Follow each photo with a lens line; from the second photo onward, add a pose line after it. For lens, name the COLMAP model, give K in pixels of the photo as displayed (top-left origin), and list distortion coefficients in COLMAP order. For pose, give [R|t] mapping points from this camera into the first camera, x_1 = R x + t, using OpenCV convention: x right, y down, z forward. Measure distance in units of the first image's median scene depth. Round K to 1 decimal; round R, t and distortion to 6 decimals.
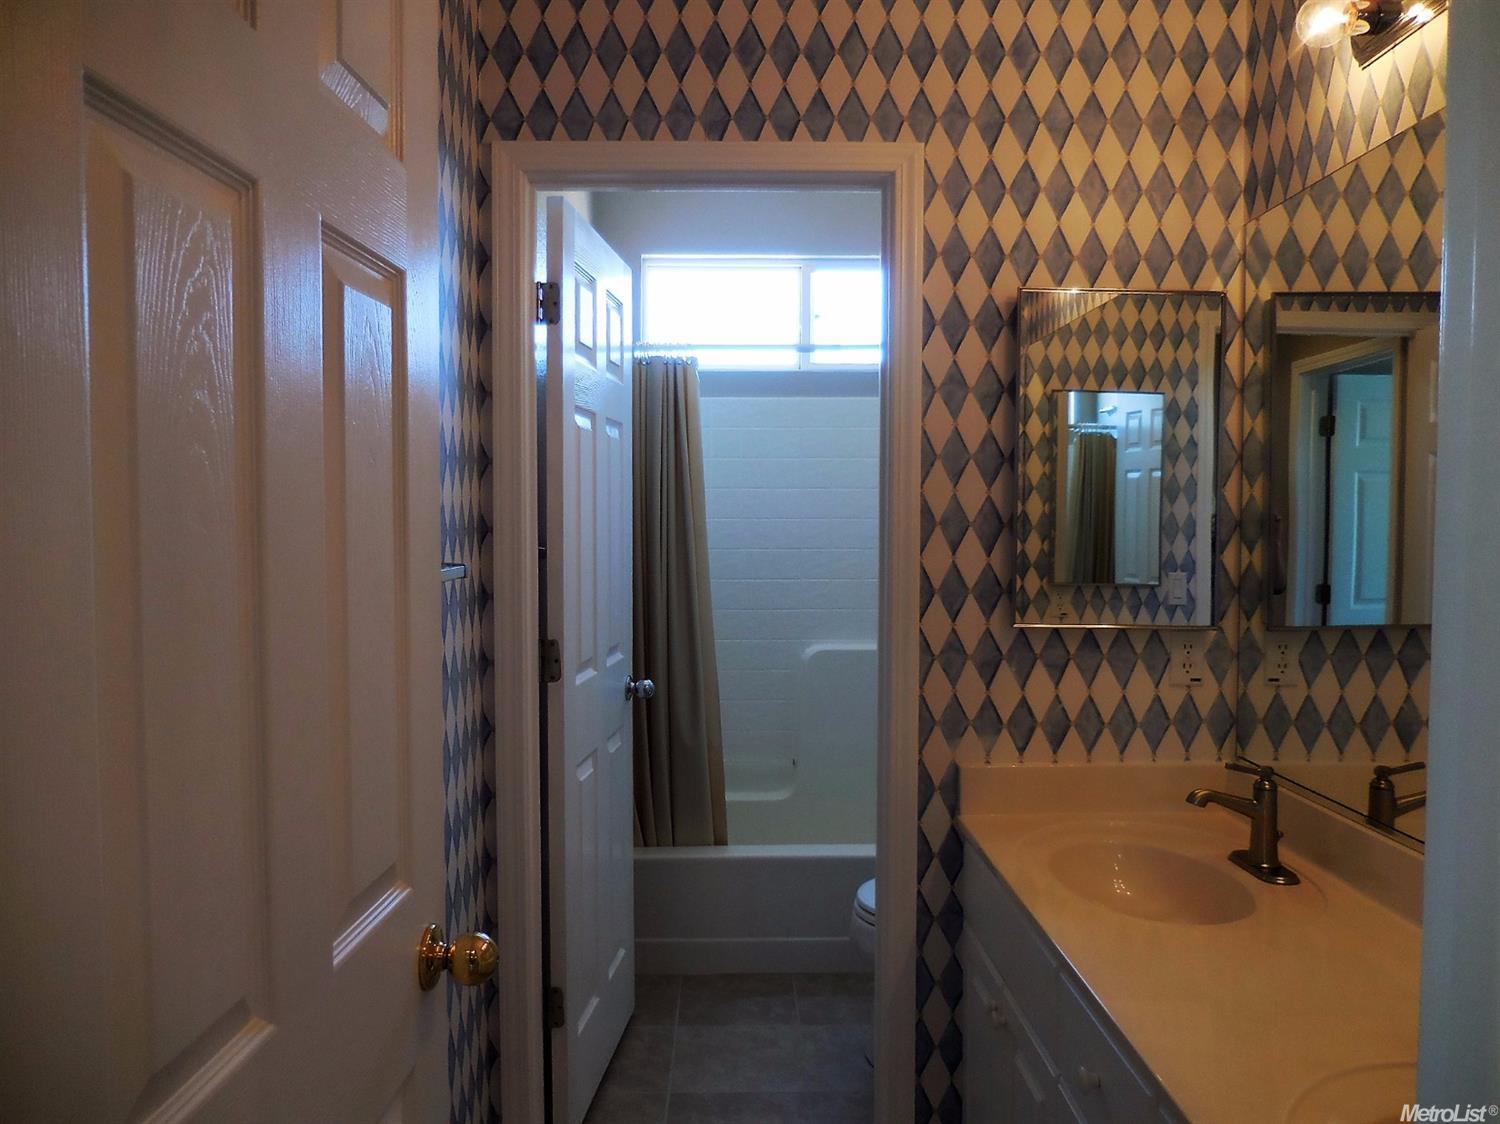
lens RADIAL K [[1124.6, 0, 745.1], [0, 1124.6, 561.0], [0, 0, 1]] dist [-0.020067, 0.003289]
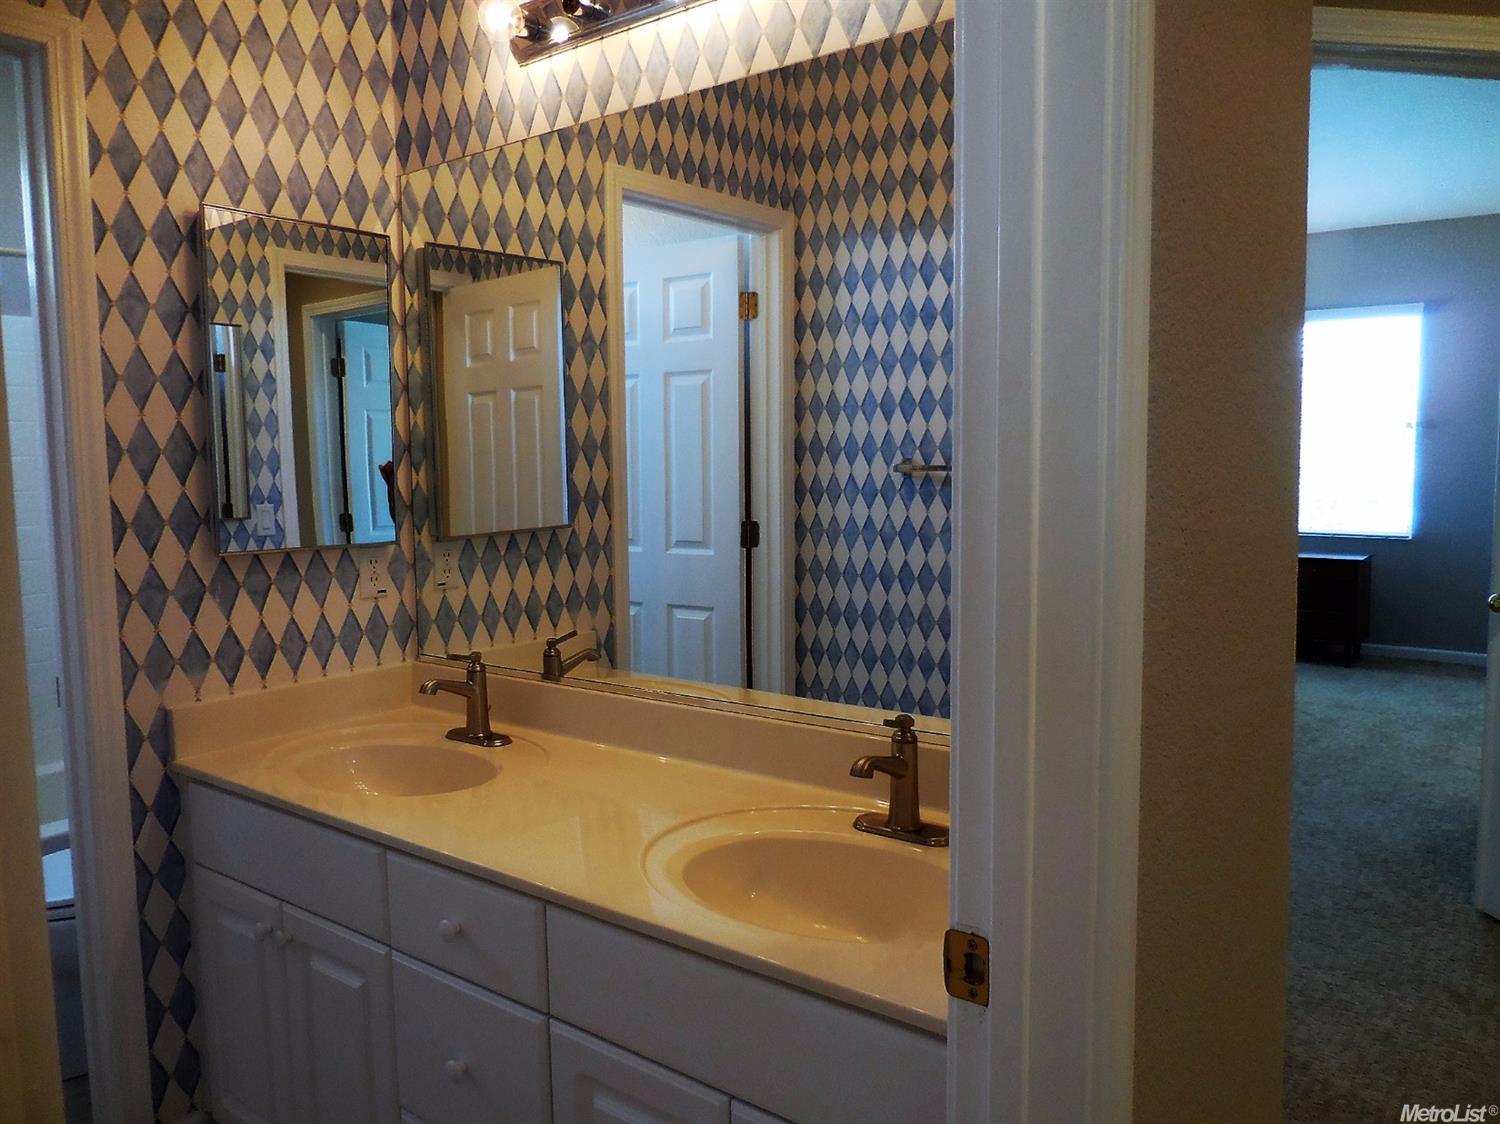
lens RADIAL K [[1124.6, 0, 745.1], [0, 1124.6, 561.0], [0, 0, 1]] dist [-0.020067, 0.003289]
pose [[0.619011, -0.087032, 0.780545, -0.235423], [0.047886, 0.996174, 0.073099, 0.013384], [-0.783921, -0.007872, 0.620811, 0.040326]]
